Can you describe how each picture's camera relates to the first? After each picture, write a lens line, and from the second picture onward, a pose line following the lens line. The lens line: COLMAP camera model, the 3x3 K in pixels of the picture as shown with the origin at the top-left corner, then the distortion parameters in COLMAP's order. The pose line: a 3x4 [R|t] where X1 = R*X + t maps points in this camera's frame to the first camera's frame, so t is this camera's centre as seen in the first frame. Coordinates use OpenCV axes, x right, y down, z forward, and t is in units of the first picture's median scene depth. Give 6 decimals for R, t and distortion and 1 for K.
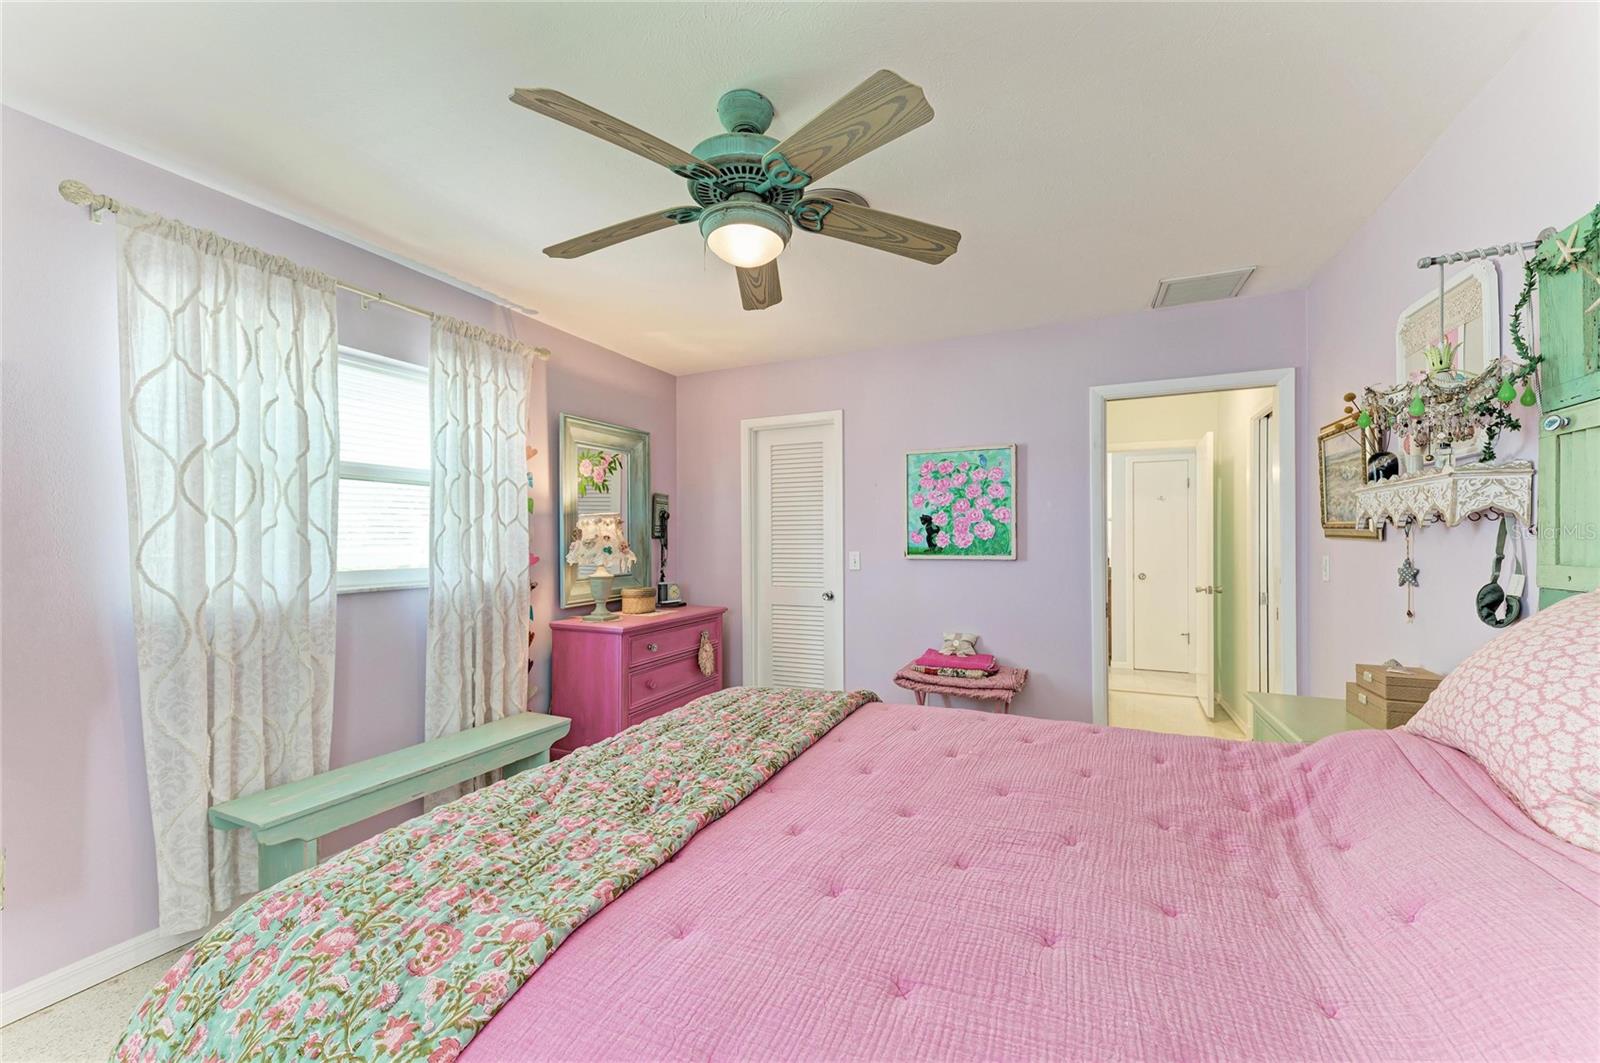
lens RADIAL K [[629.2, 0, 805.2], [0, 629.2, 539.8], [0, 0, 1]] dist [0.018592, -0.006105]
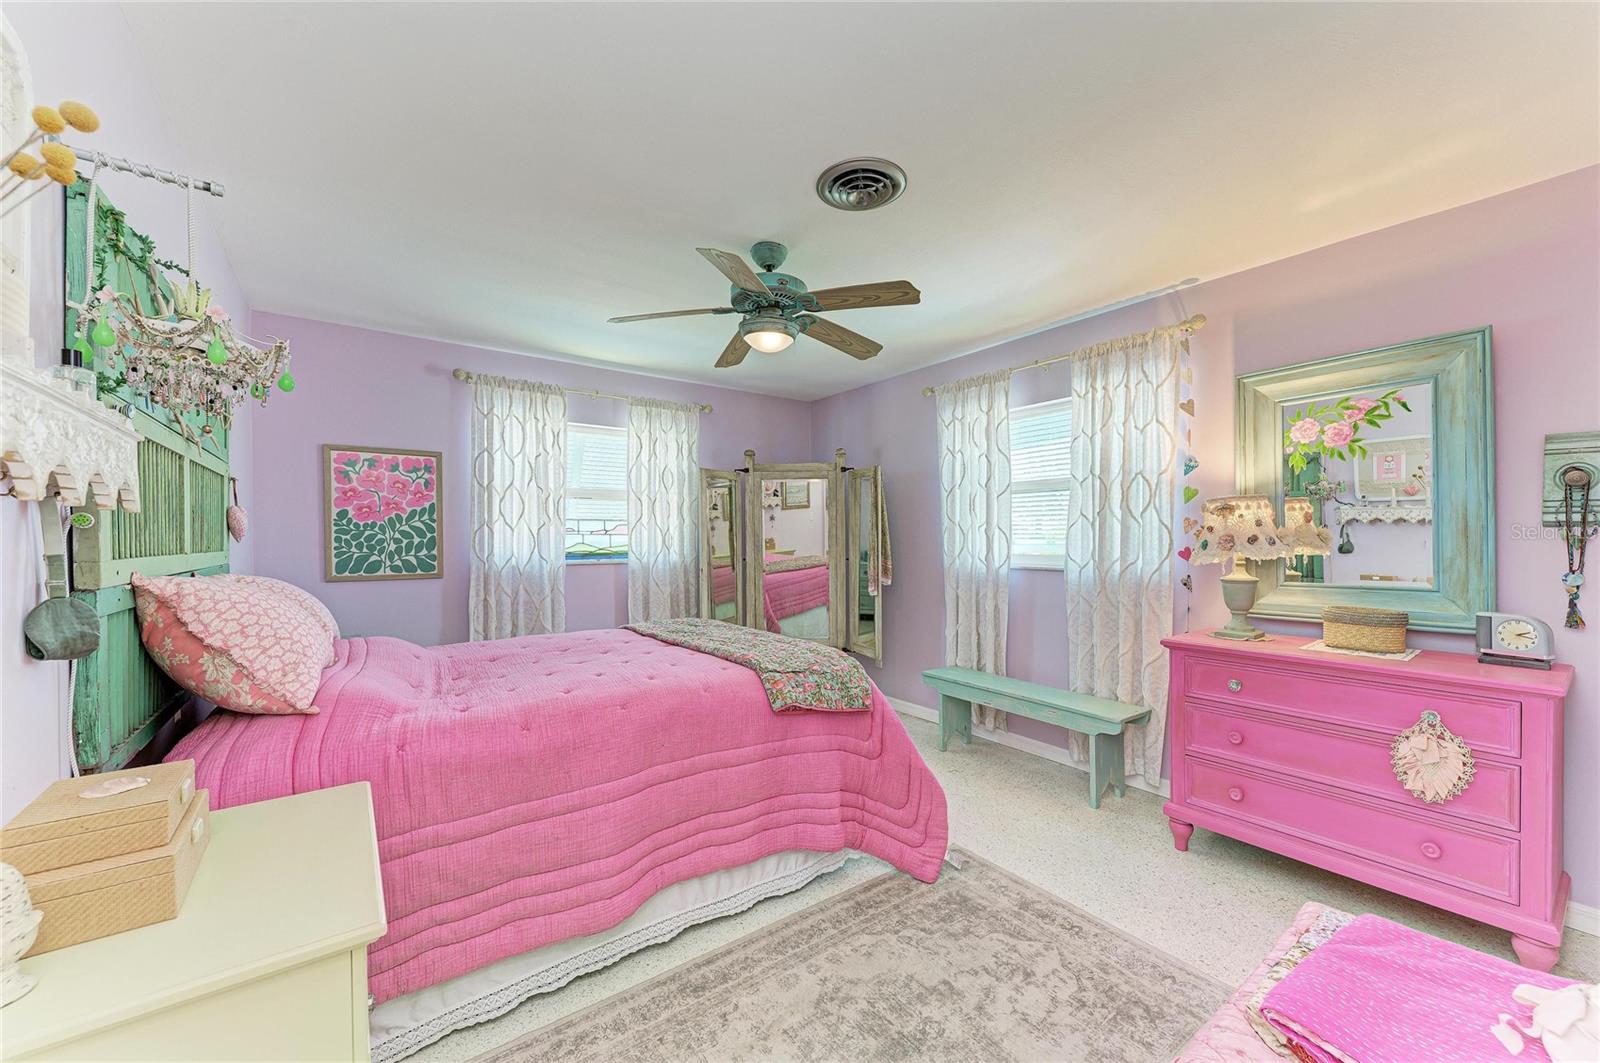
lens RADIAL K [[629.2, 0, 805.2], [0, 629.2, 539.8], [0, 0, 1]] dist [0.018592, -0.006105]
pose [[-0.505394, 0.008089, -0.862851, 0.581846], [0.003354, 0.999967, 0.007410, 0.003634], [0.862882, 0.000851, -0.505404, 0.893885]]
